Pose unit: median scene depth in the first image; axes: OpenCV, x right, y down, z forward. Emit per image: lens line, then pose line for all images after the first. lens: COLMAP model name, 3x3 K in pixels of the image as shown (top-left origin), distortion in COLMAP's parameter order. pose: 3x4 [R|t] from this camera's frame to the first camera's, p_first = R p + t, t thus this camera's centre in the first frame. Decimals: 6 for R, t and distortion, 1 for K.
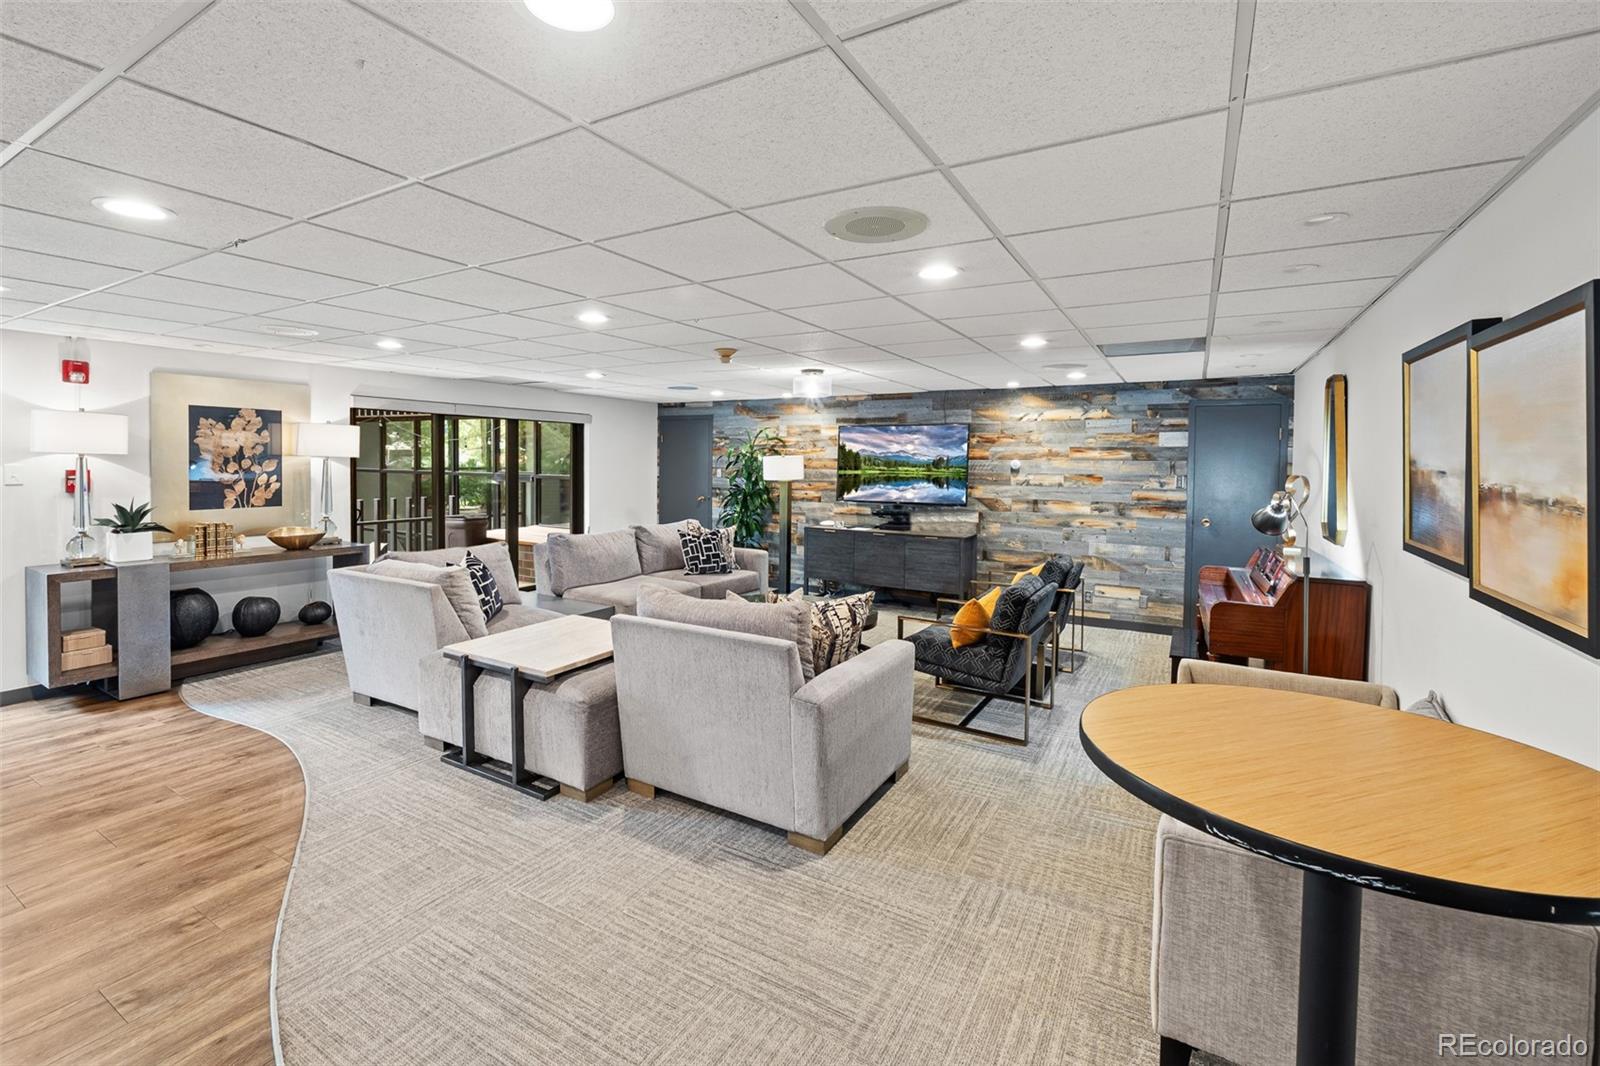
lens RADIAL K [[691.8, 0, 798.1], [0, 691.8, 458.5], [0, 0, 1]] dist [-0.003086, -0.000173]
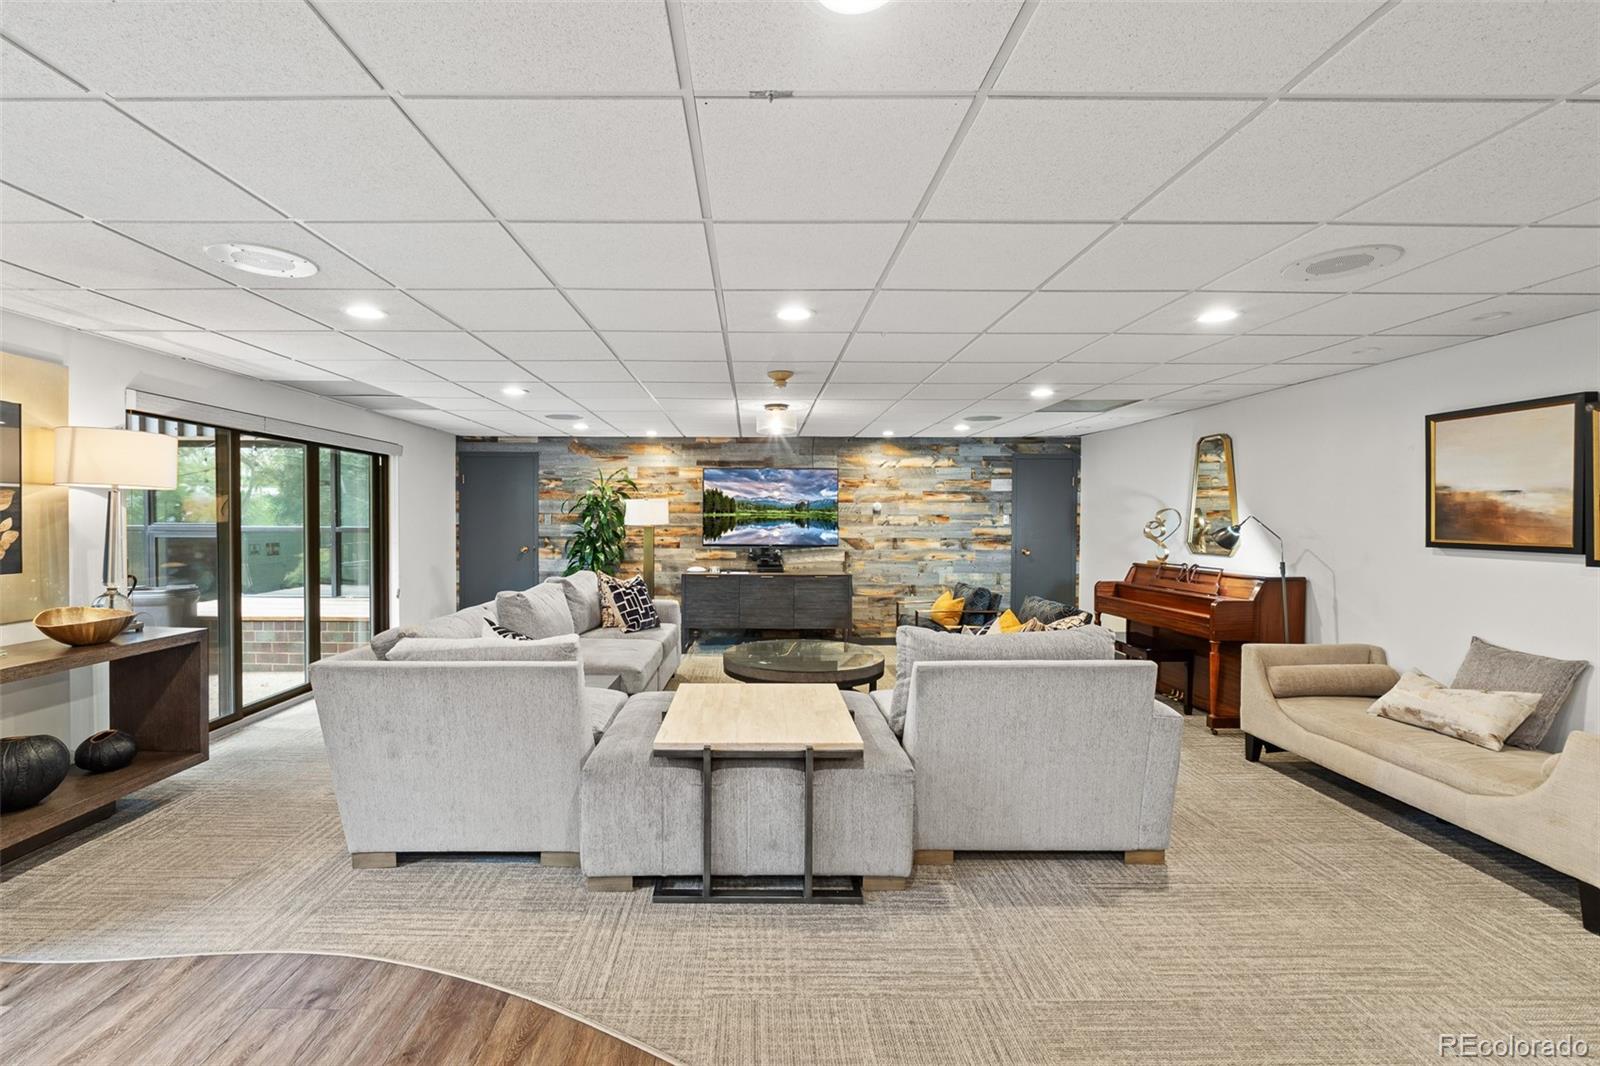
lens RADIAL K [[665.3, 0, 796.7], [0, 665.3, 513.3], [0, 0, 1]] dist [-0.007561, -0.000147]
pose [[0.861111, -0.005970, 0.508382, -0.342649], [0.005354, 0.999982, 0.002675, 0.015917], [-0.508389, 0.000419, 0.861127, 0.155363]]
